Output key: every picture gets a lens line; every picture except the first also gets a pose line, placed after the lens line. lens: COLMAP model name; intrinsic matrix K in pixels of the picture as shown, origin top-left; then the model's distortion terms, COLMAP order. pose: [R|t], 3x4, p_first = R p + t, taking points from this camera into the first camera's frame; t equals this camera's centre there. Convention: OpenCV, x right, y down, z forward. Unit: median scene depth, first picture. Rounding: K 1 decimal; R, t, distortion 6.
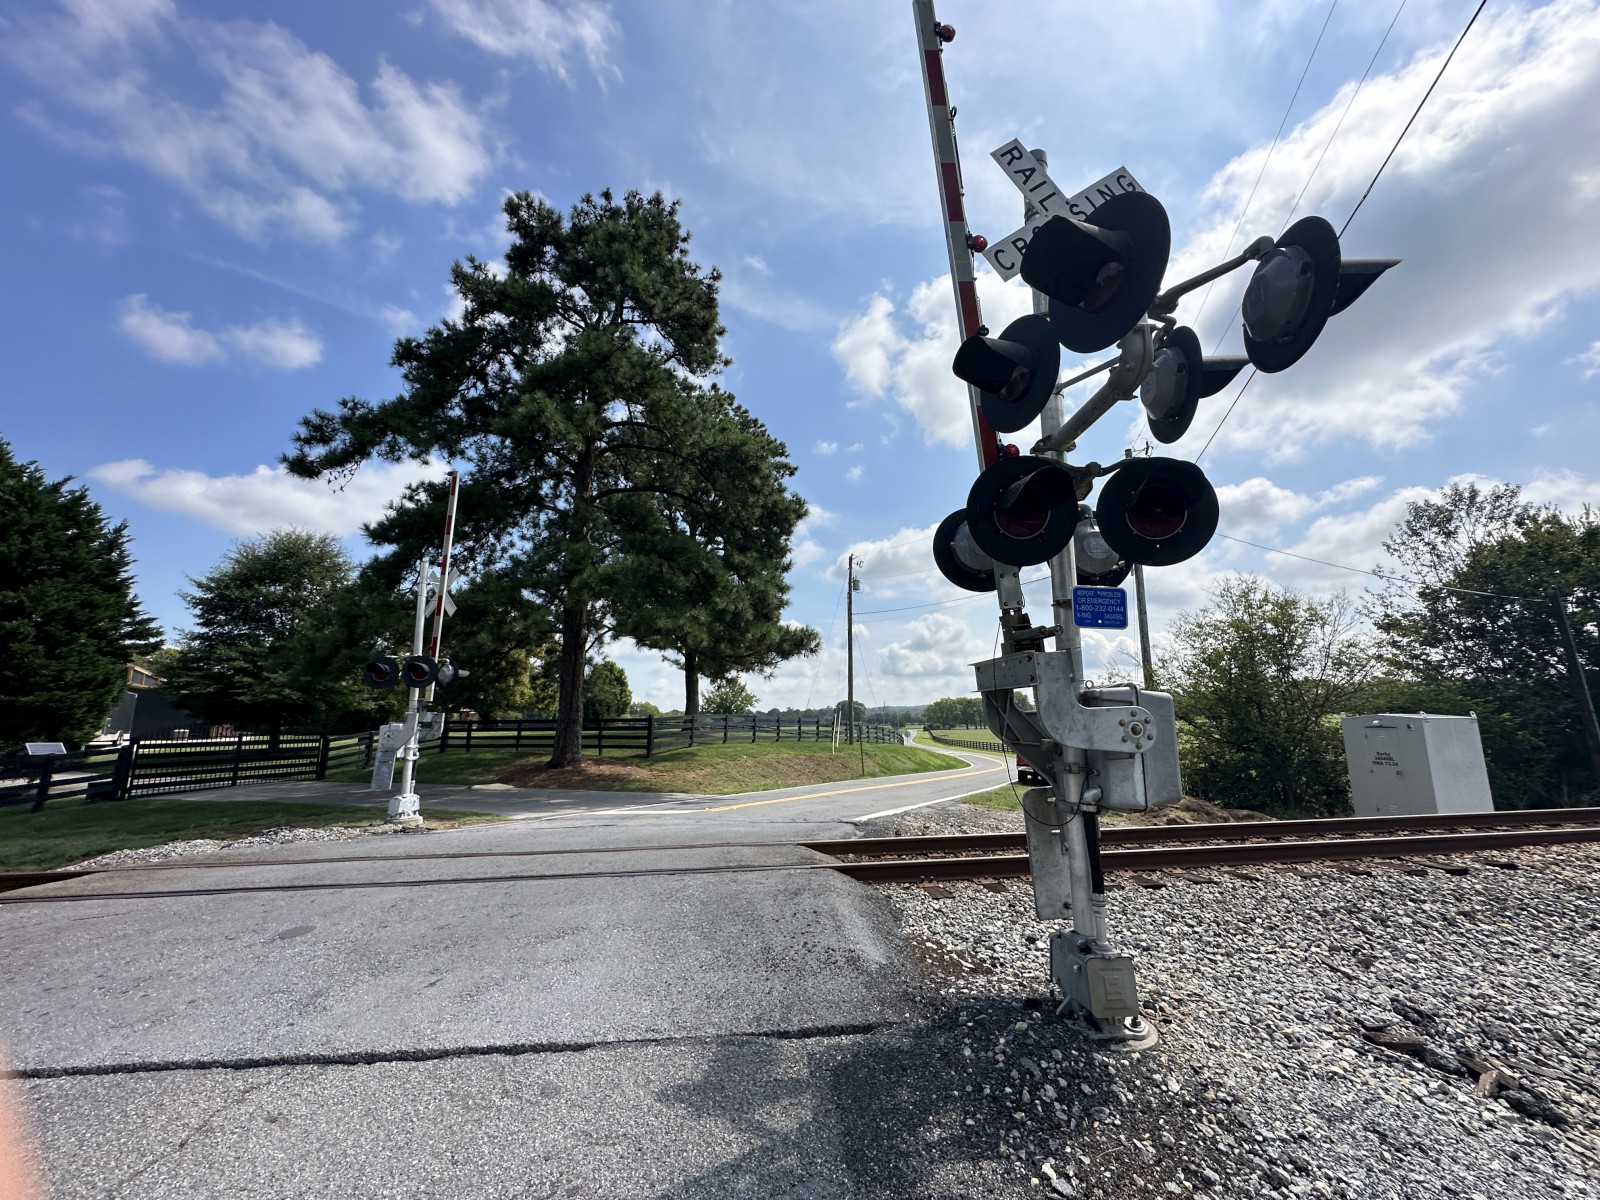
lens RADIAL K [[640.1, 0, 800.0], [0, 640.1, 600.0], [0, 0, 1]] dist [0.000599, 0.000203]
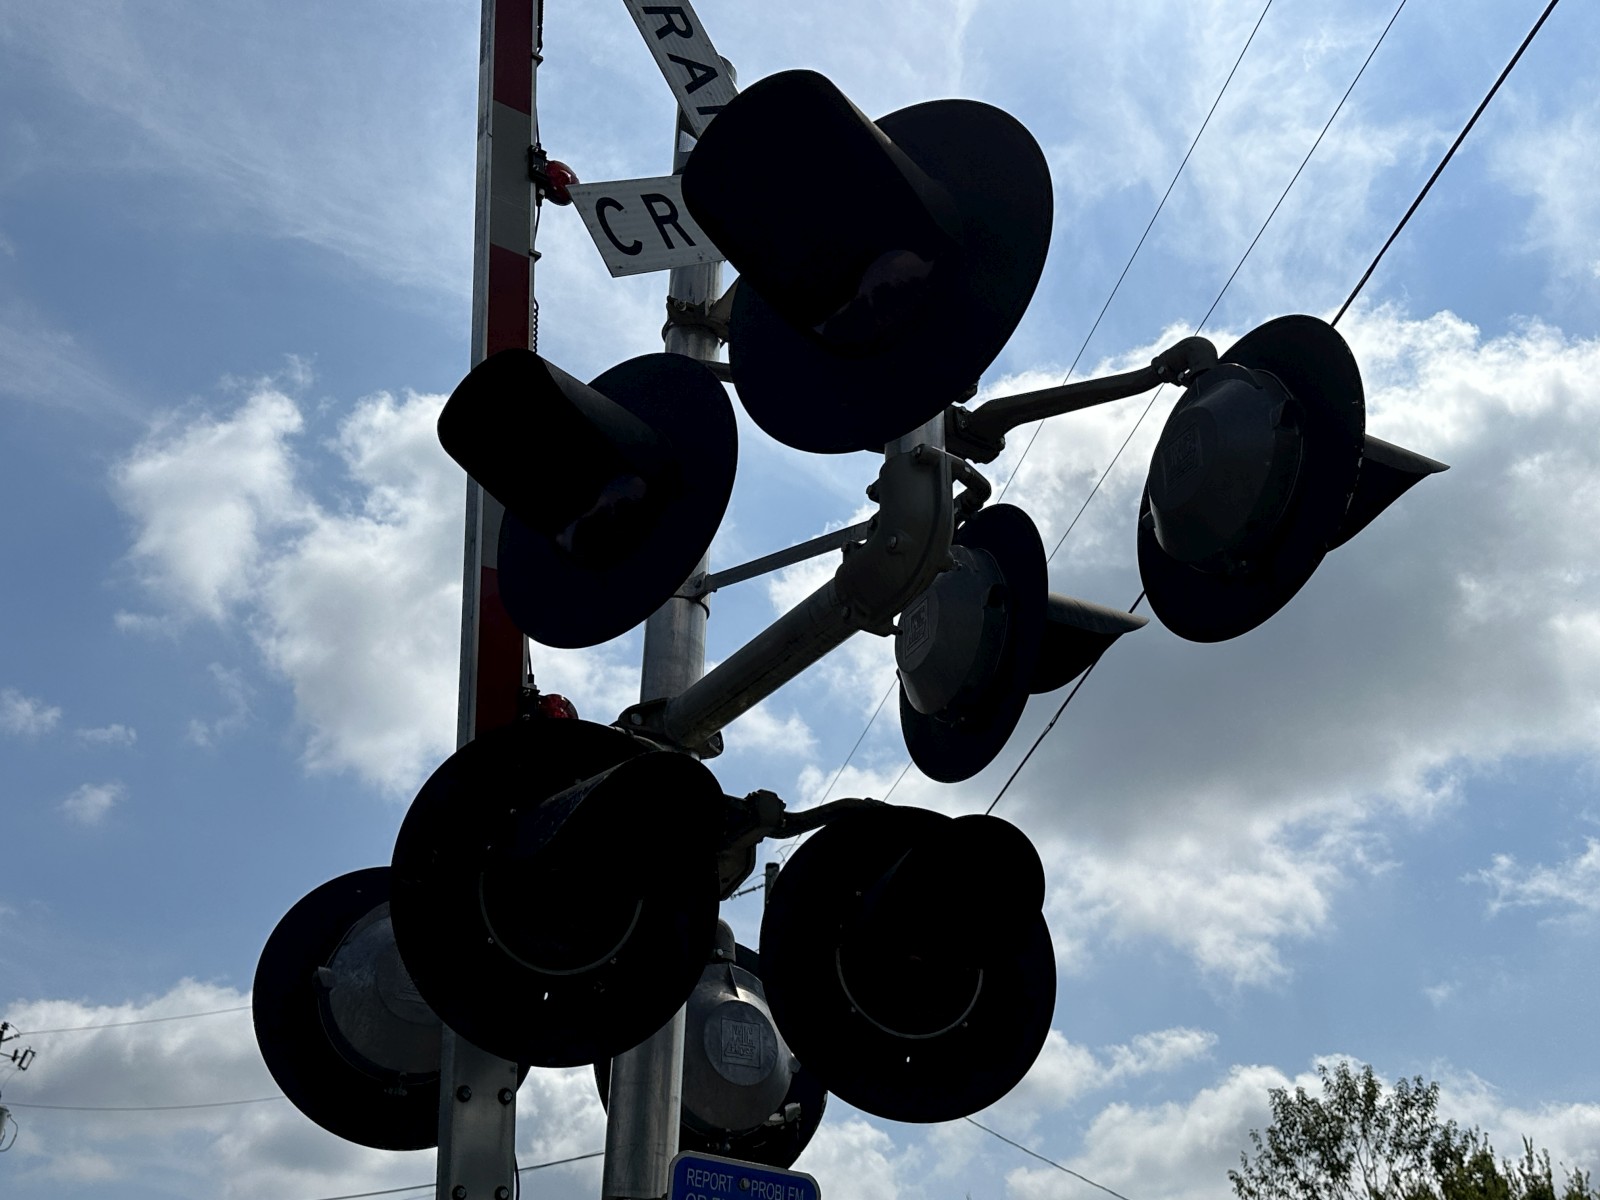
lens RADIAL K [[1646.7, 0, 828.4], [0, 1646.7, 596.2], [0, 0, 1]] dist [0.128794, -0.235968]
pose [[0.858599, 0.266191, 0.438121, 0.013312], [-0.097533, 0.923834, -0.370160, 0.004636], [-0.503284, 0.275087, 0.819165, 0.046980]]
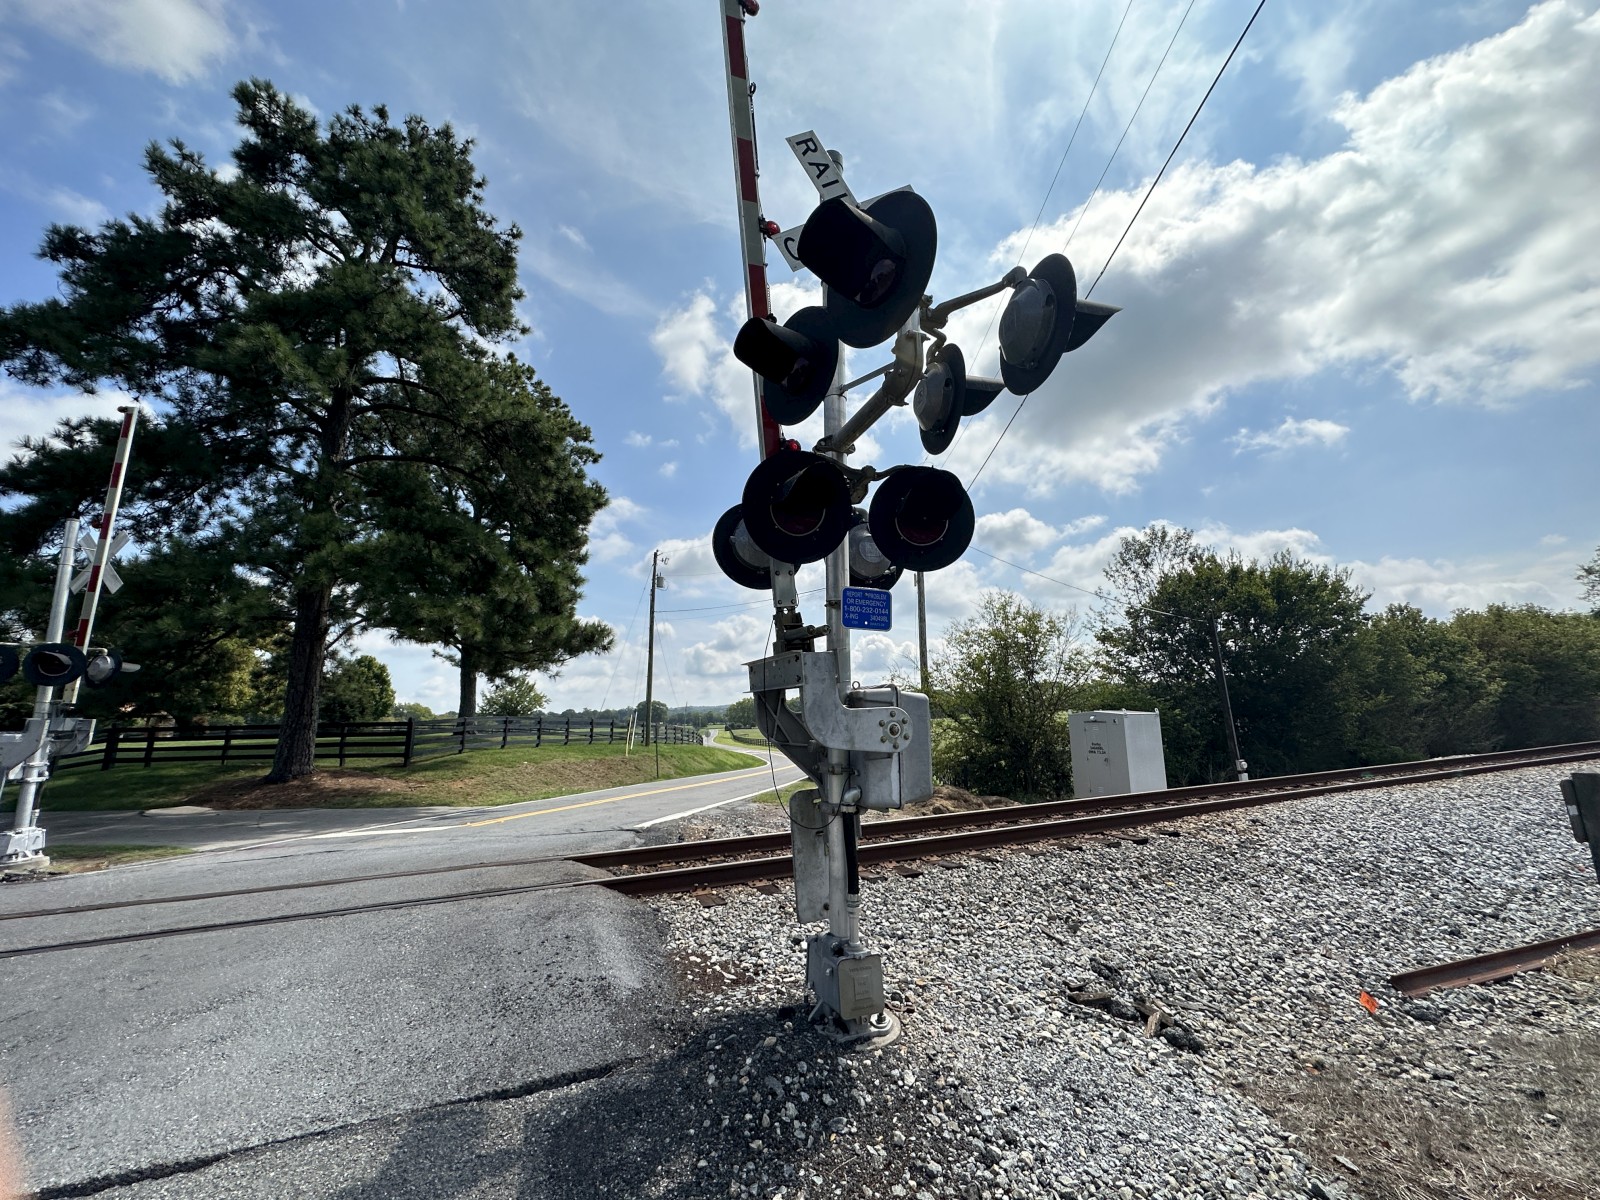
lens RADIAL K [[640.1, 0, 800.0], [0, 640.1, 600.0], [0, 0, 1]] dist [0.000599, 0.000203]
pose [[0.955316, 0.043447, 0.292375, 0.015816], [-0.043491, 0.999034, -0.006353, 0.001846], [-0.292369, -0.006647, 0.956283, 0.014849]]
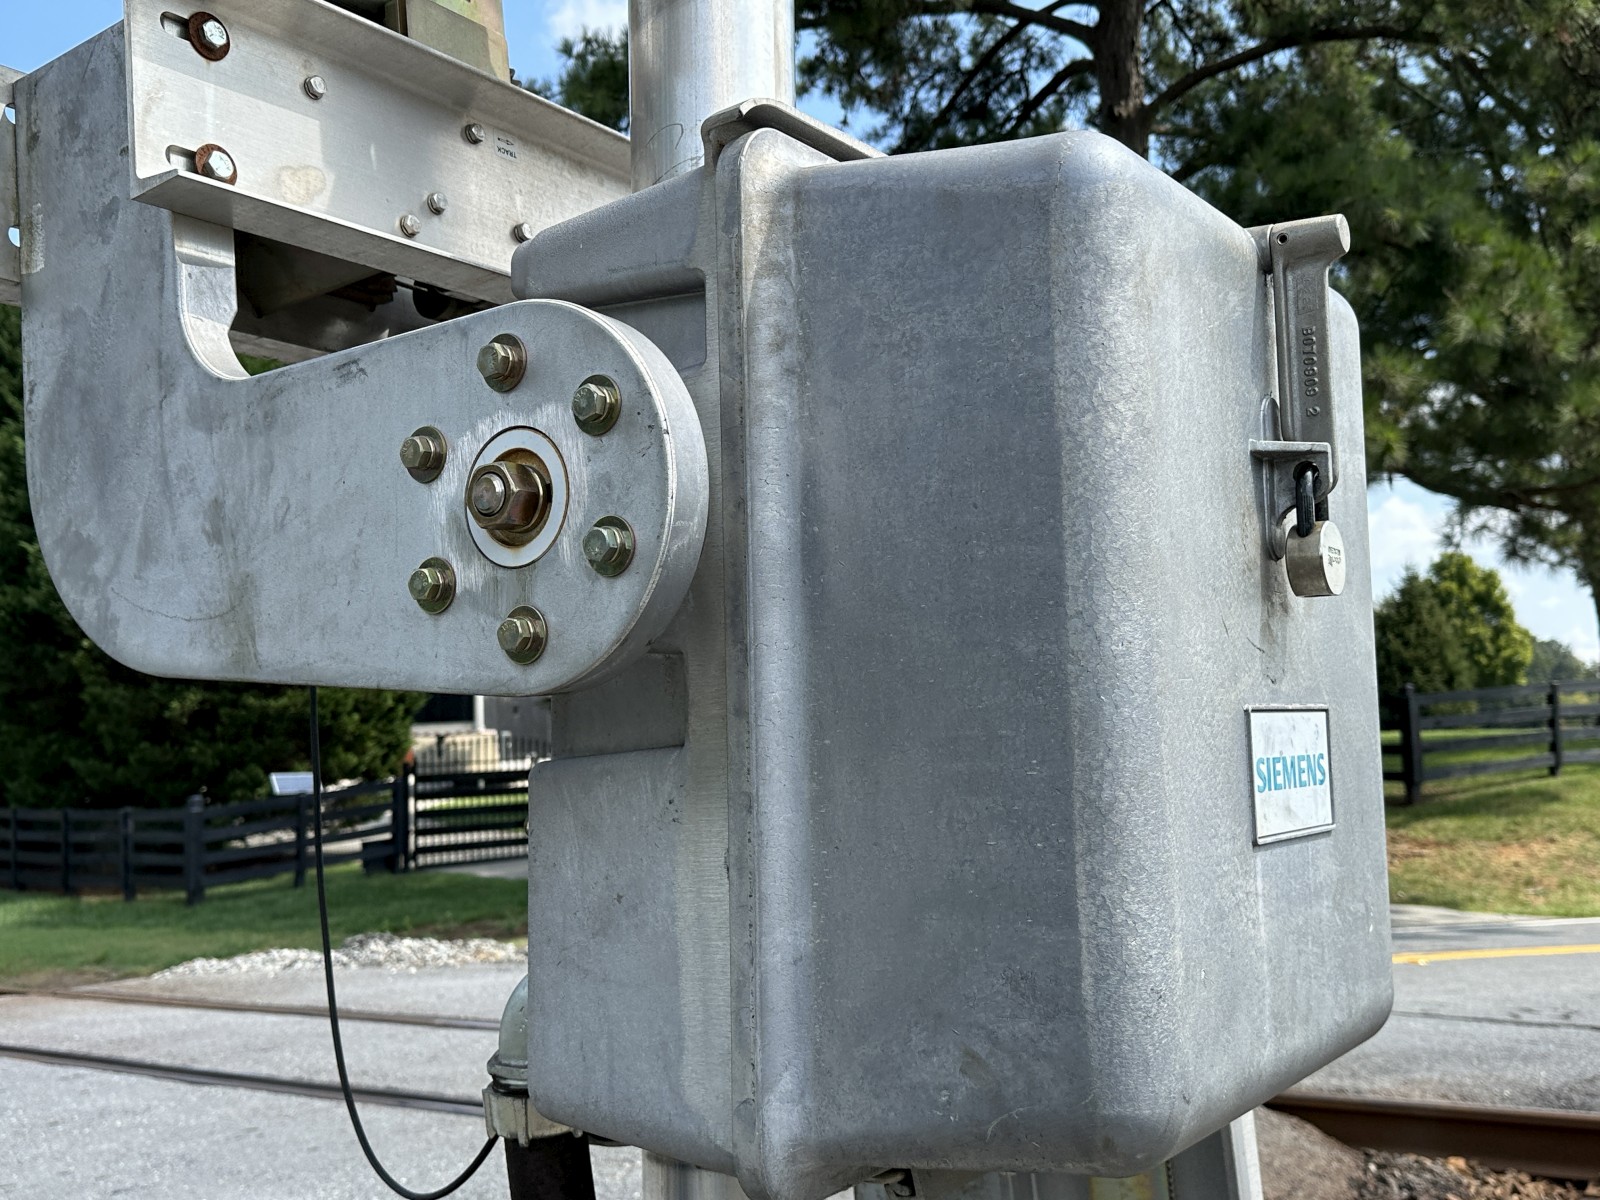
lens RADIAL K [[1608.4, 0, 800.0], [0, 1608.4, 600.0], [0, 0, 1]] dist [0.183386, -0.436675]
pose [[0.757585, -0.076991, -0.648180, 0.145018], [0.150882, 0.986781, 0.059139, 0.040720], [0.635058, -0.142602, 0.759188, 0.156838]]
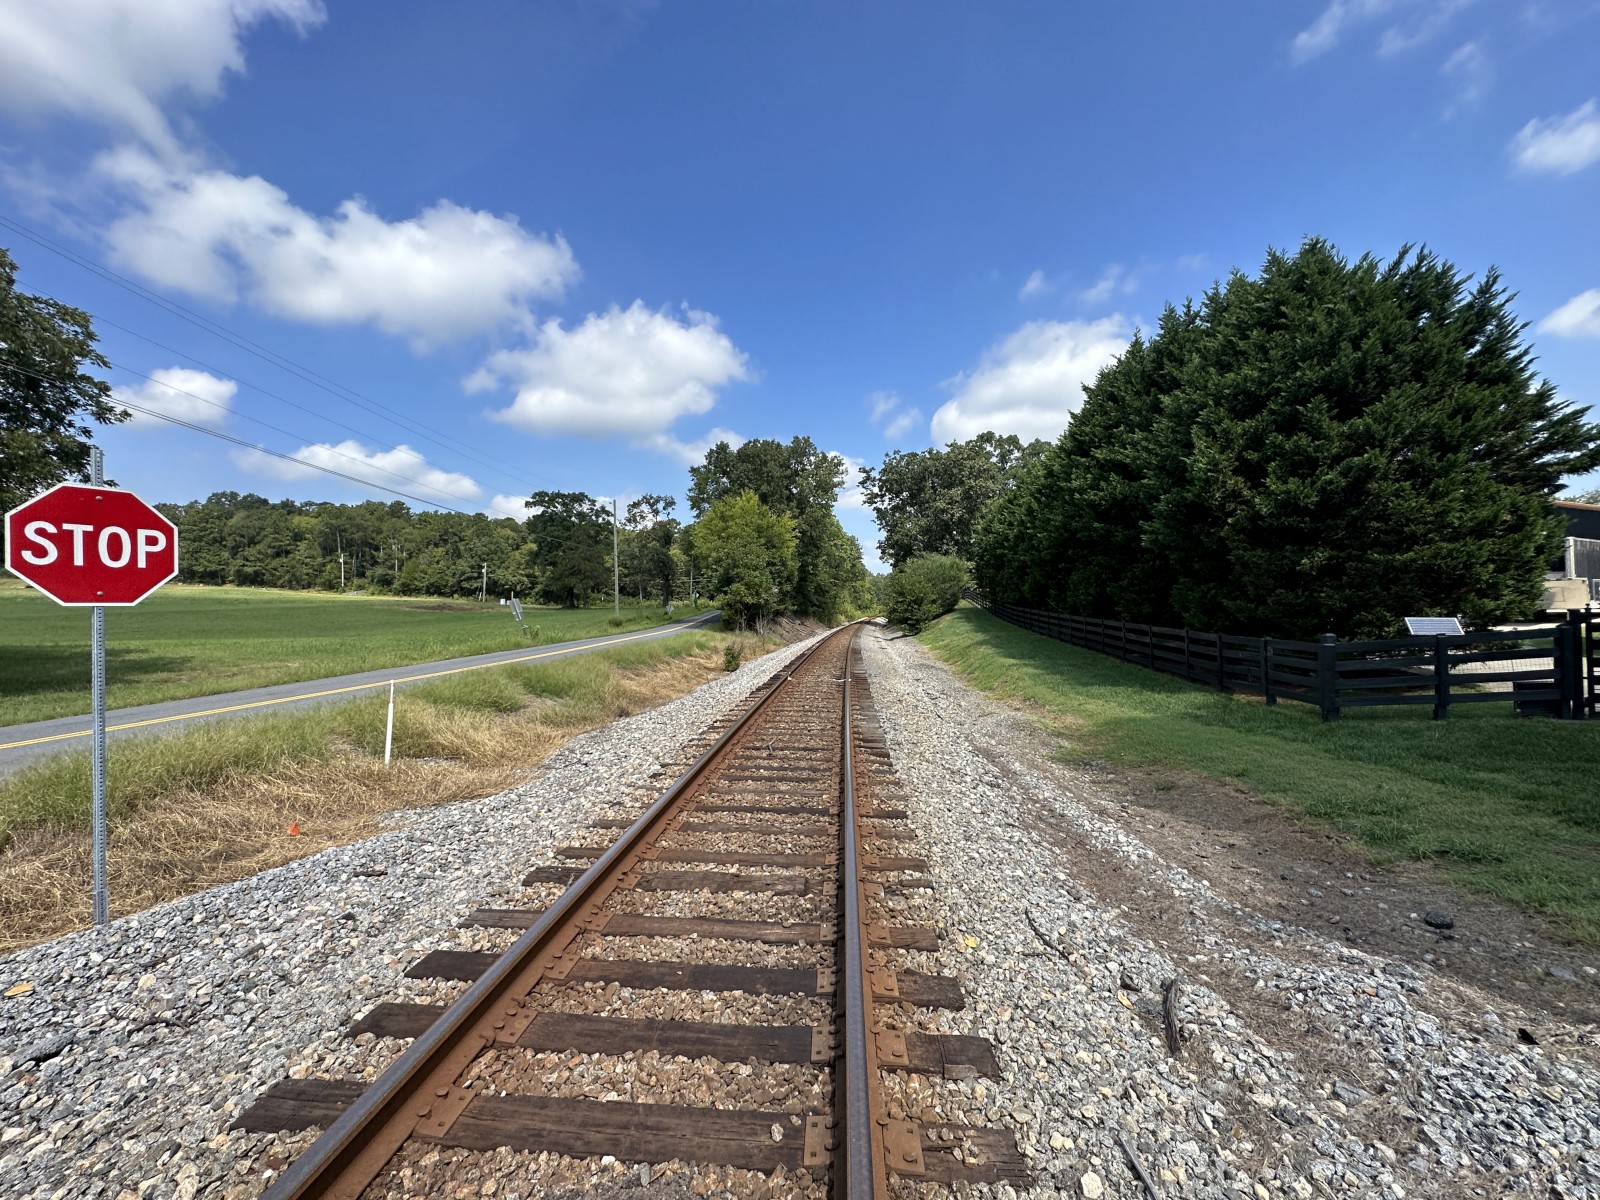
lens RADIAL K [[640.1, 0, 800.0], [0, 640.1, 600.0], [0, 0, 1]] dist [0.000599, 0.000203]
pose [[-0.164998, -0.001445, -0.986293, -0.360846], [0.207698, 0.977524, -0.036178, 0.081467], [0.964177, -0.210820, -0.160990, 0.421648]]
